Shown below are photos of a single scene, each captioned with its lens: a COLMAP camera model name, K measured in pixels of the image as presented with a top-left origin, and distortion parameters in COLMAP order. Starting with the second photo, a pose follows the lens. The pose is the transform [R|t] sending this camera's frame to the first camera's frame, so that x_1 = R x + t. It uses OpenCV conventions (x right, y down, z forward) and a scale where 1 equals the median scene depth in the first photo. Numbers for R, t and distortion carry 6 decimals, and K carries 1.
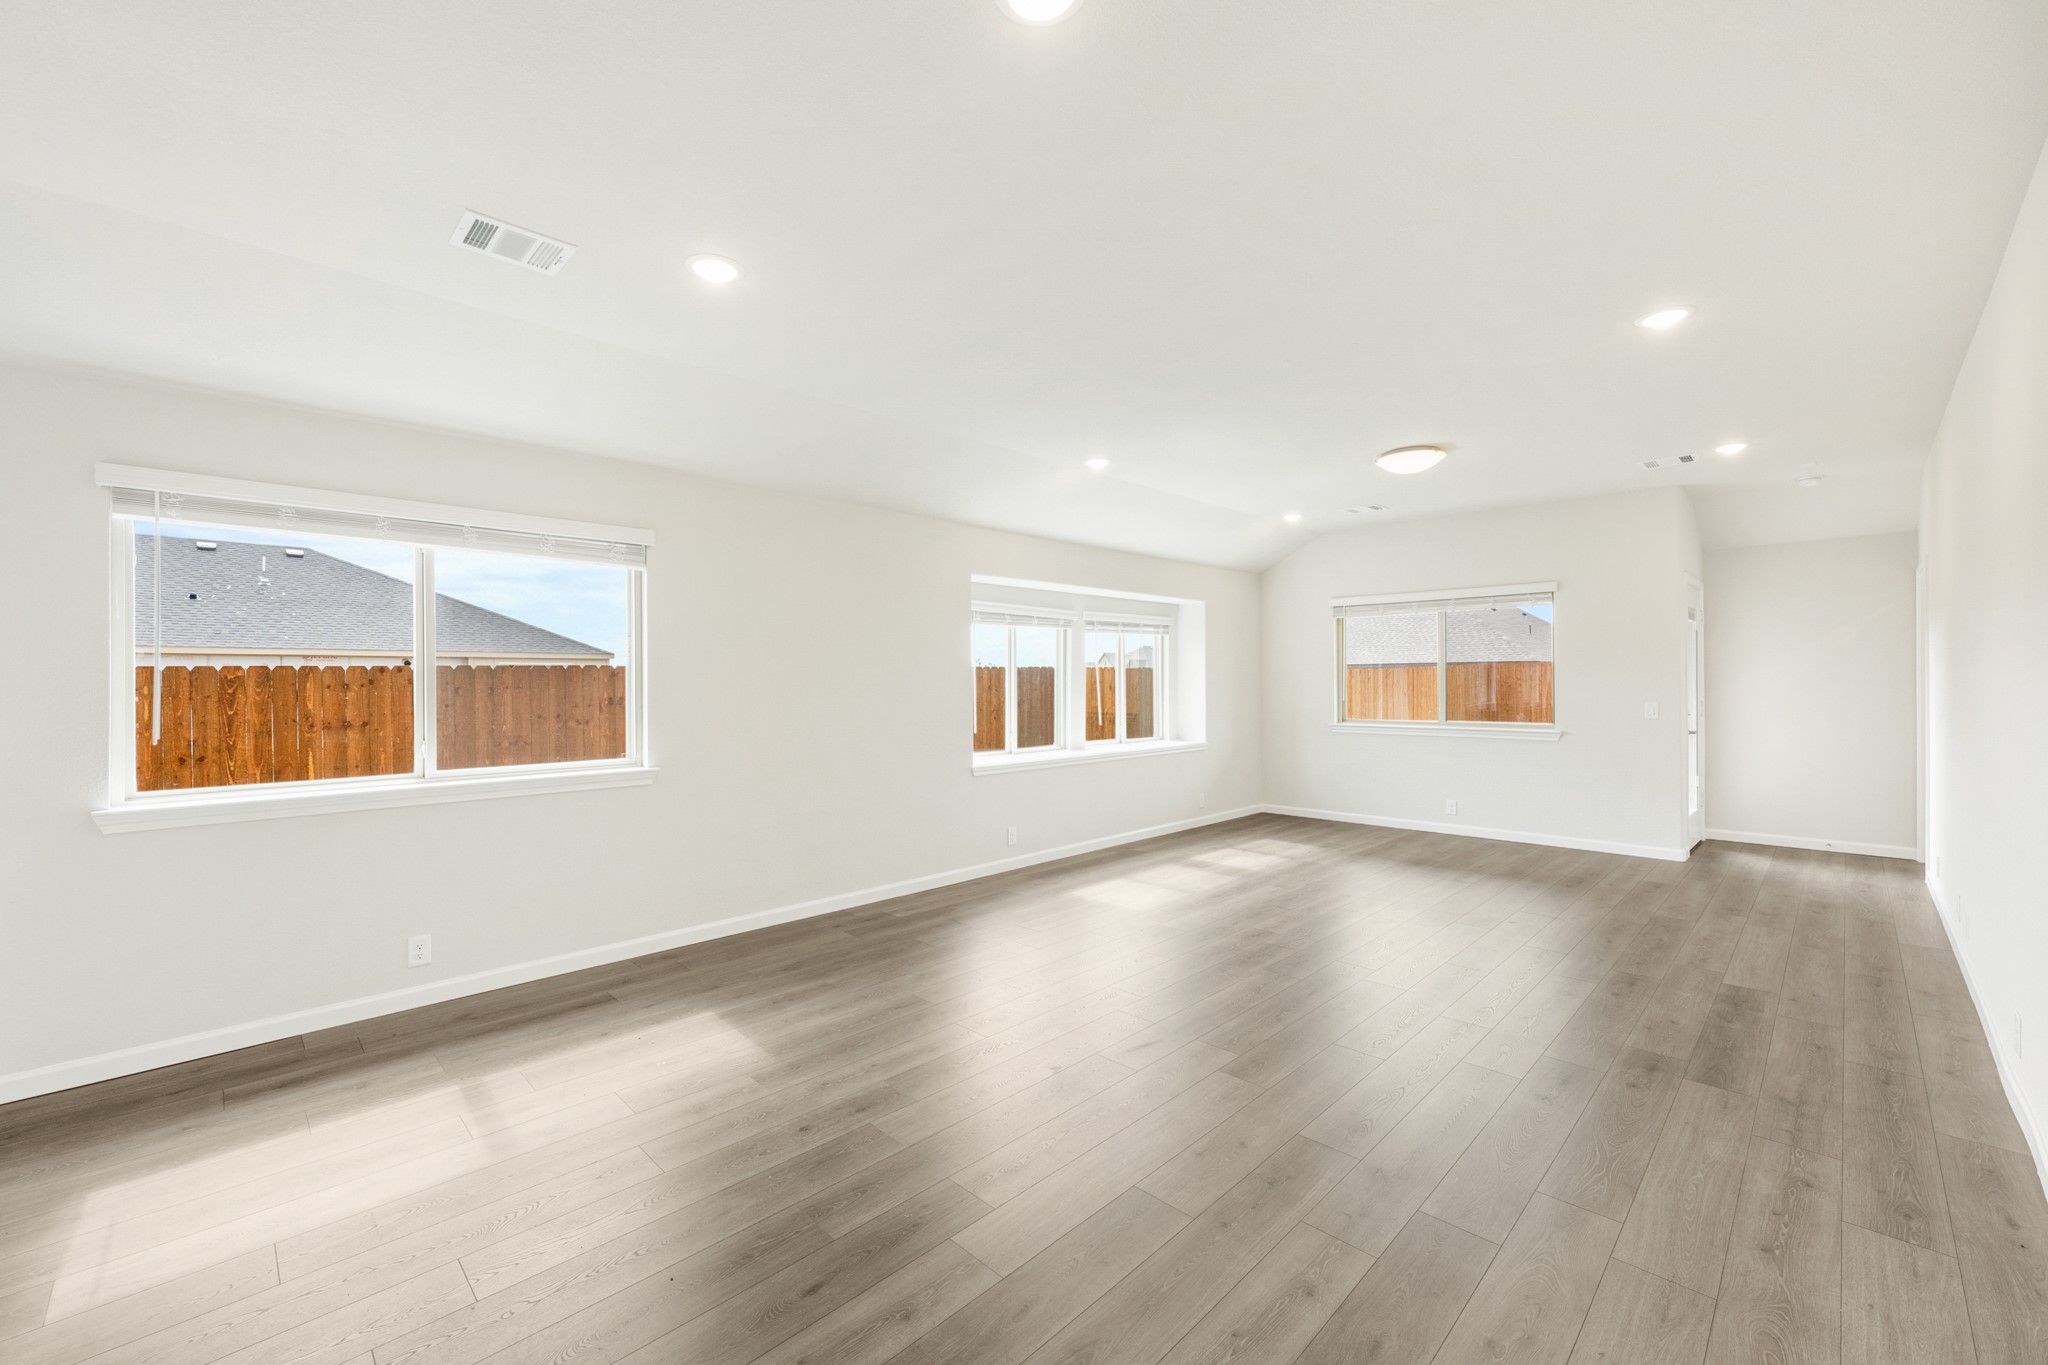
lens RADIAL K [[799.2, 0, 972.5], [0, 799.2, 672.3], [0, 0, 1]] dist [0.000176, 0.000049]
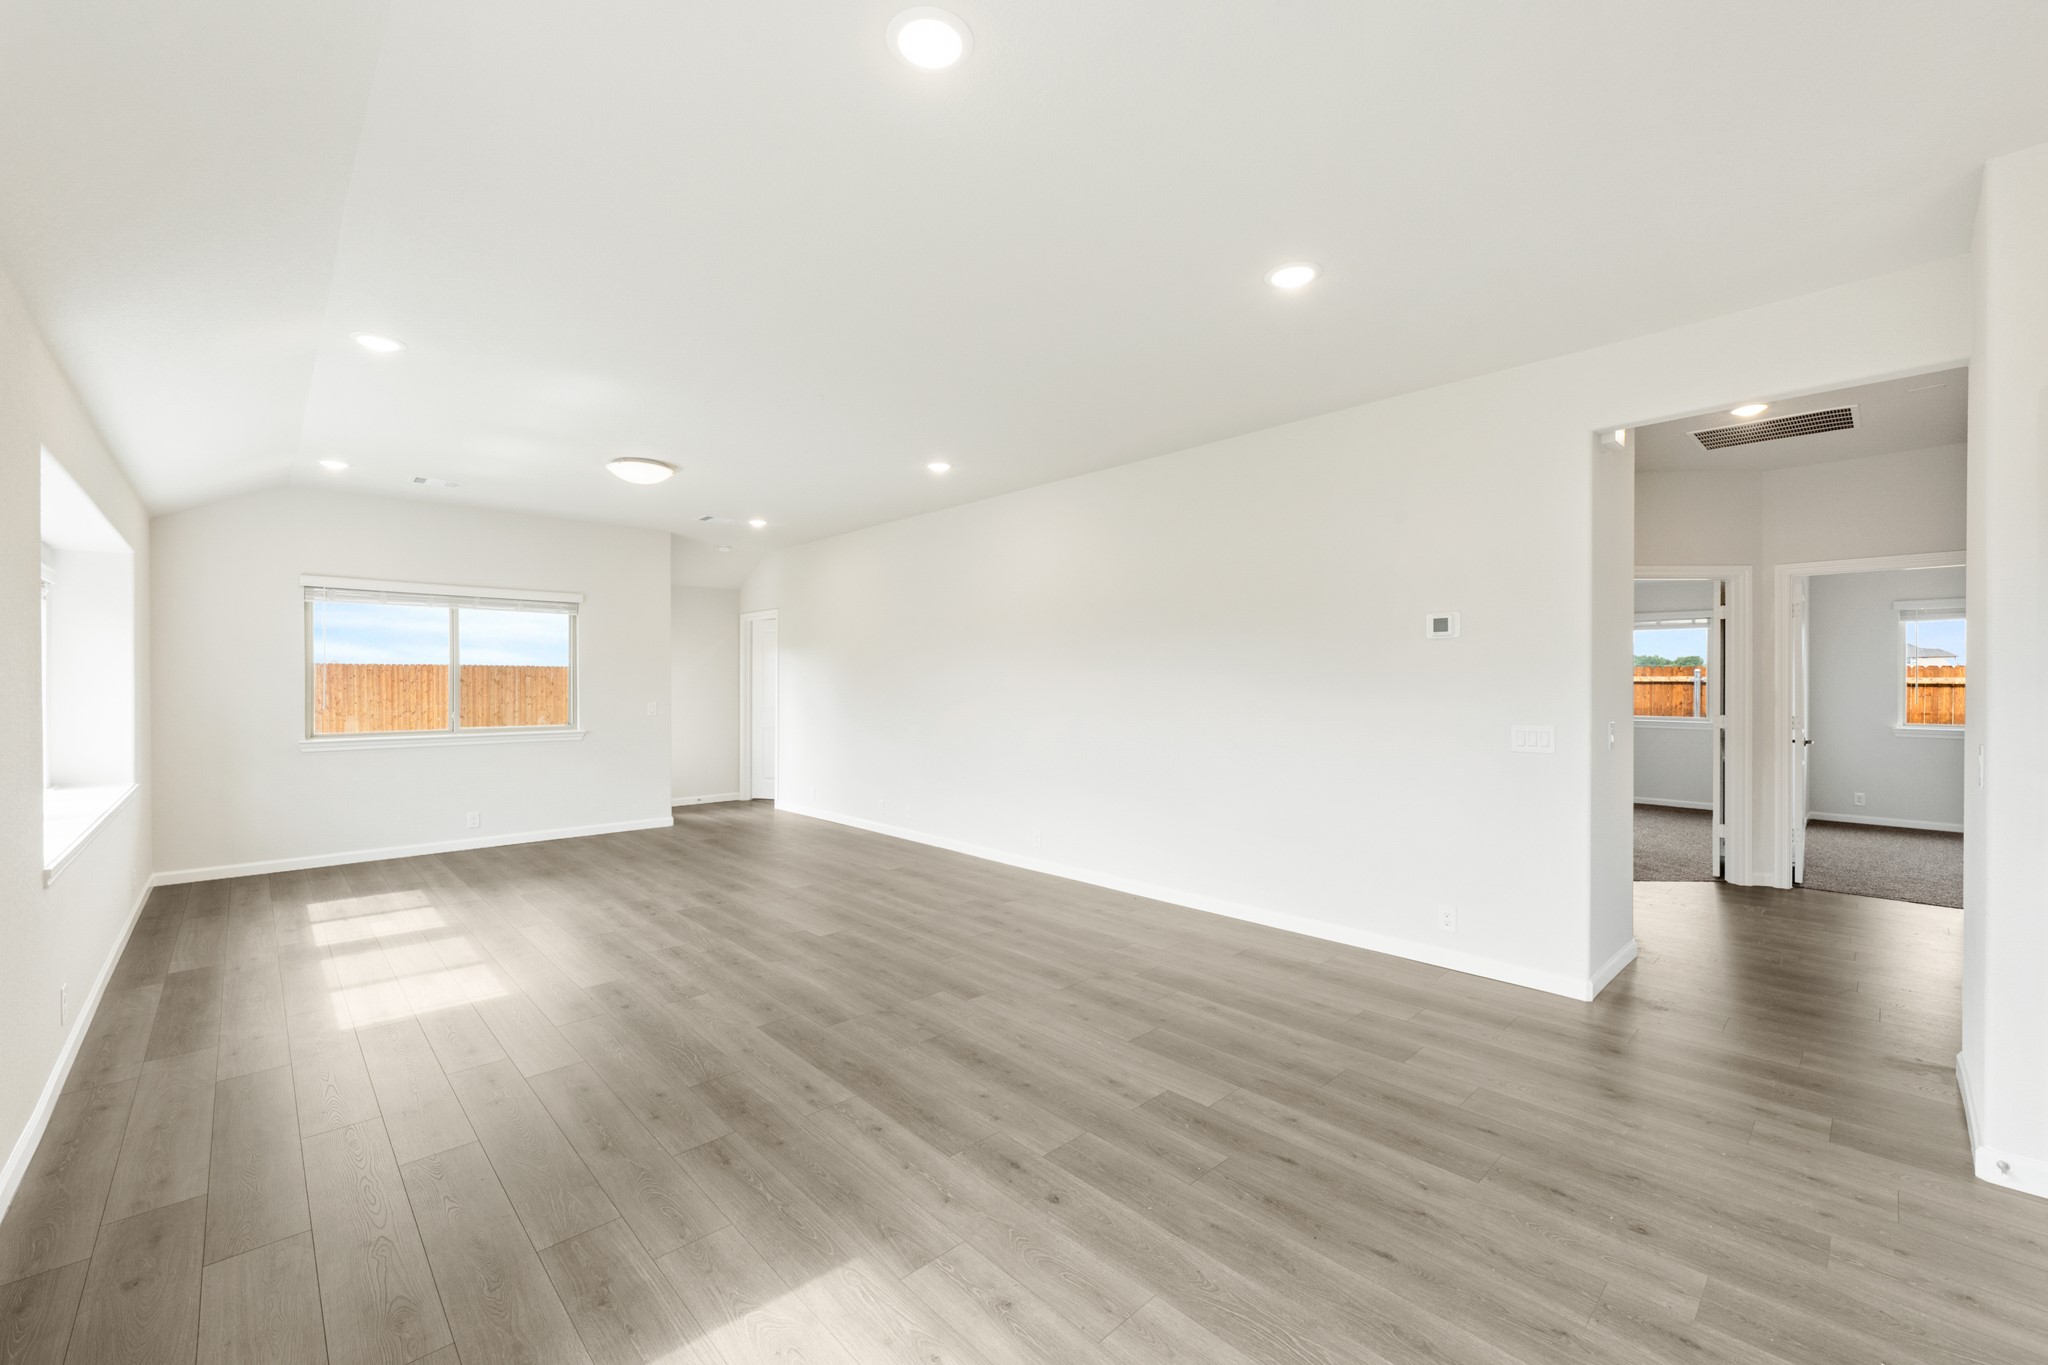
lens RADIAL K [[855.8, 0, 1024.0], [0, 855.8, 682.5], [0, 0, 1]] dist [0.002013, 0.000149]
pose [[0.001242, 0.004987, 0.999987, -0.378756], [-0.007635, 0.999958, -0.004977, 0.007479], [-0.999970, -0.007629, 0.001280, 0.346986]]
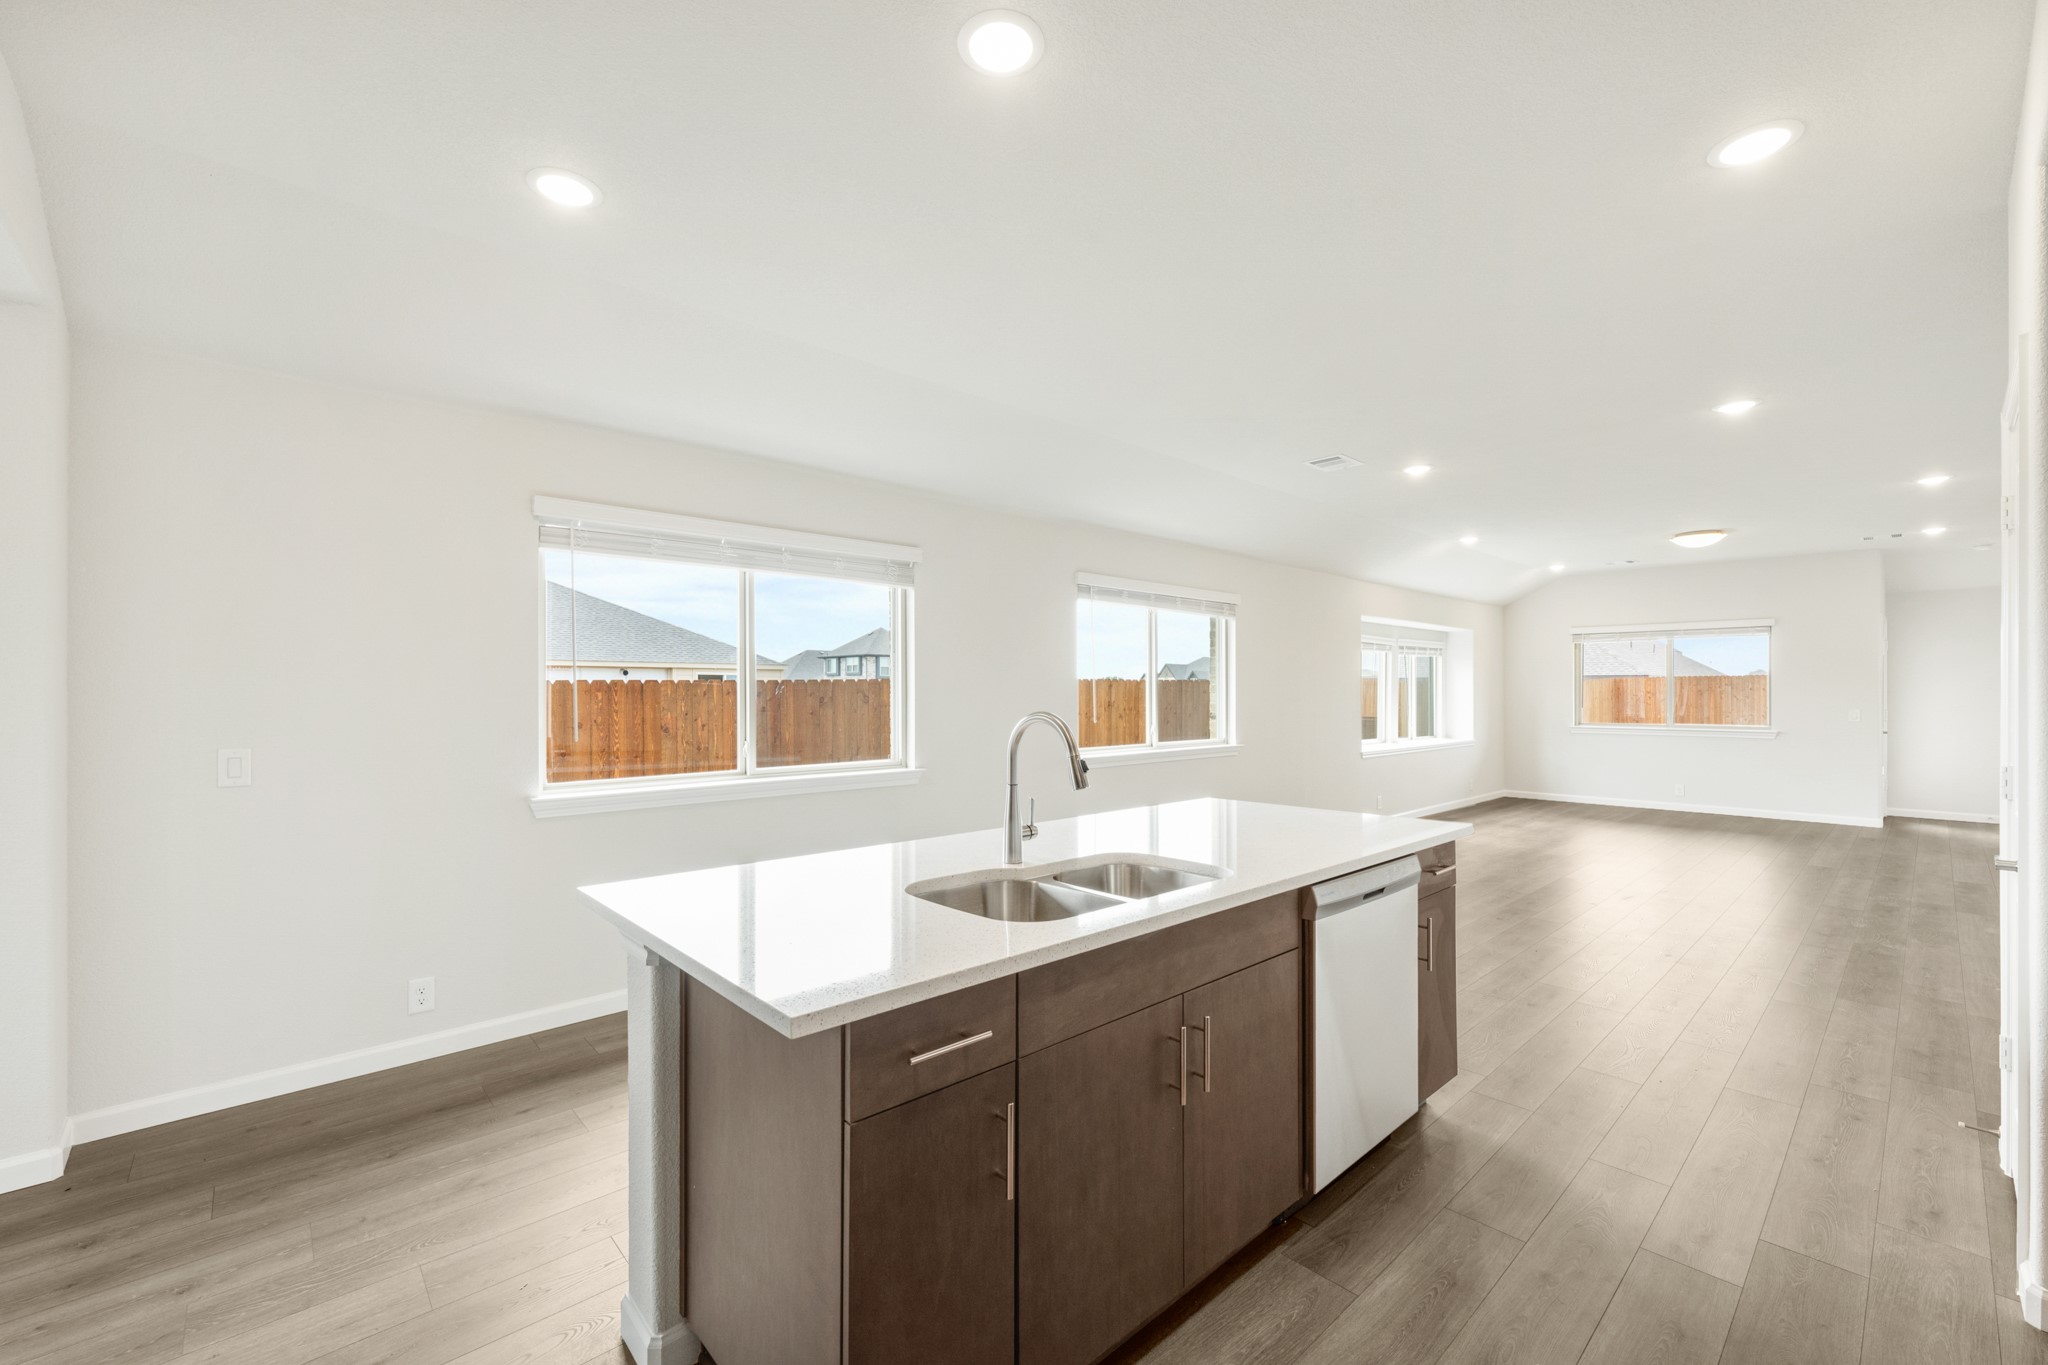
lens RADIAL K [[840.9, 0, 1024.0], [0, 840.9, 682.5], [0, 0, 1]] dist [0.044118, -0.000105]
pose [[0.999796, 0.002997, 0.019981, -0.479786], [-0.002950, 0.999993, -0.002385, 0.001193], [-0.019988, 0.002325, 0.999798, -0.368616]]
